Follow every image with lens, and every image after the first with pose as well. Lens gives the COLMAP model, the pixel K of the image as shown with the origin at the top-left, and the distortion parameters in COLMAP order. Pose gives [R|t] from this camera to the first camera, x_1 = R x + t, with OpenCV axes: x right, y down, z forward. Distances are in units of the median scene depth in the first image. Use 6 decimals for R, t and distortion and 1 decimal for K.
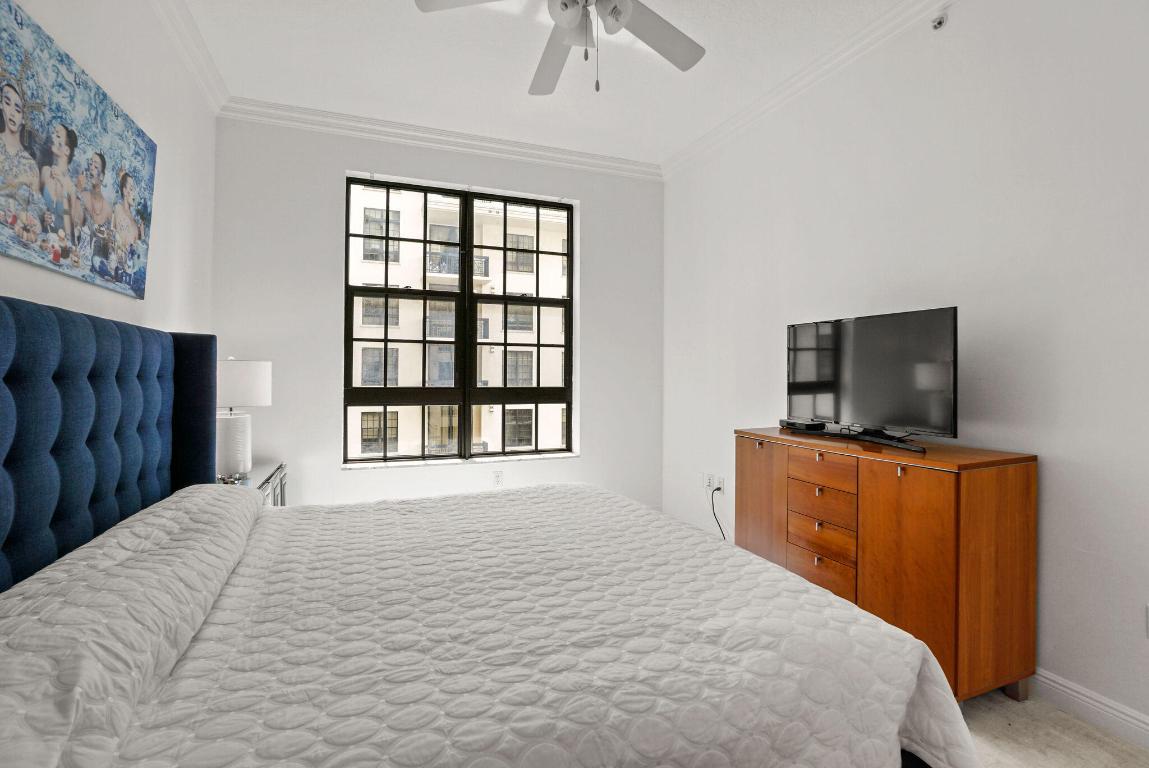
lens RADIAL K [[516.8, 0, 570.9], [0, 516.8, 374.8], [0, 0, 1]] dist [-0.052755, 0.021369]
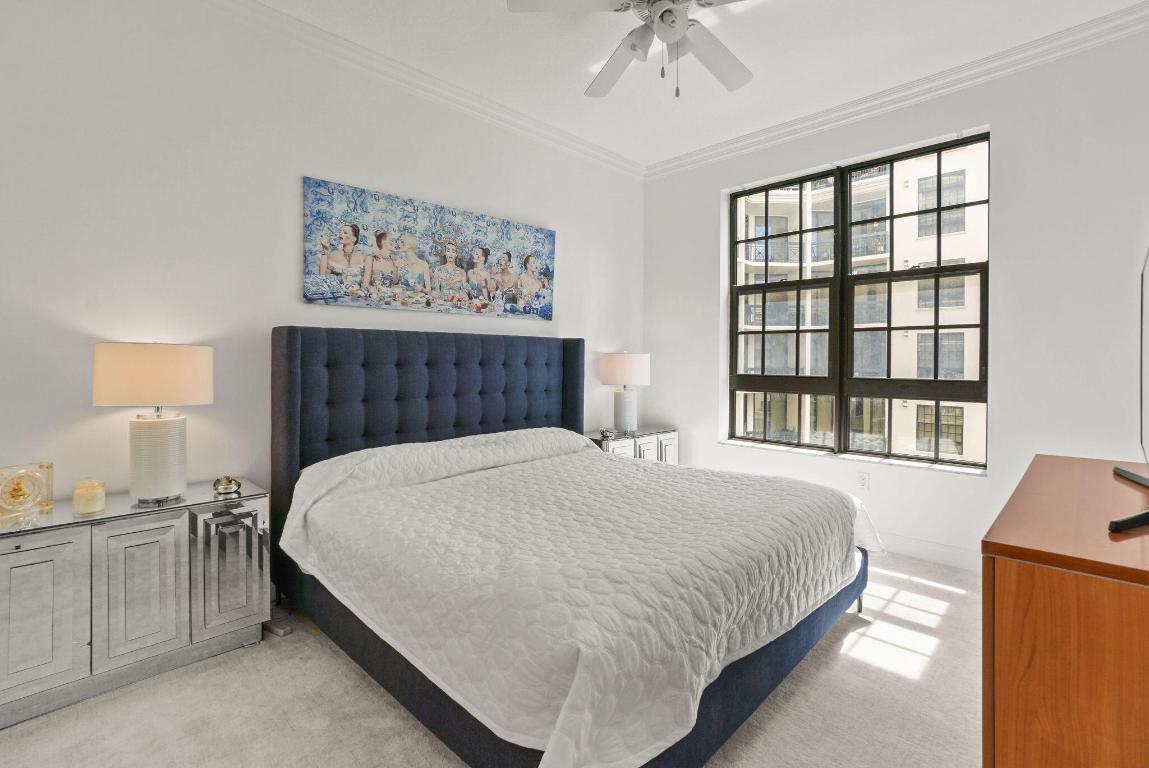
lens RADIAL K [[523.4, 0, 569.4], [0, 523.4, 364.3], [0, 0, 1]] dist [-0.052979, 0.022927]
pose [[0.393749, 0.000500, -0.919218, 0.863807], [-0.001672, 0.999999, -0.000173, 0.003376], [0.919216, 0.001605, 0.393750, 0.332321]]
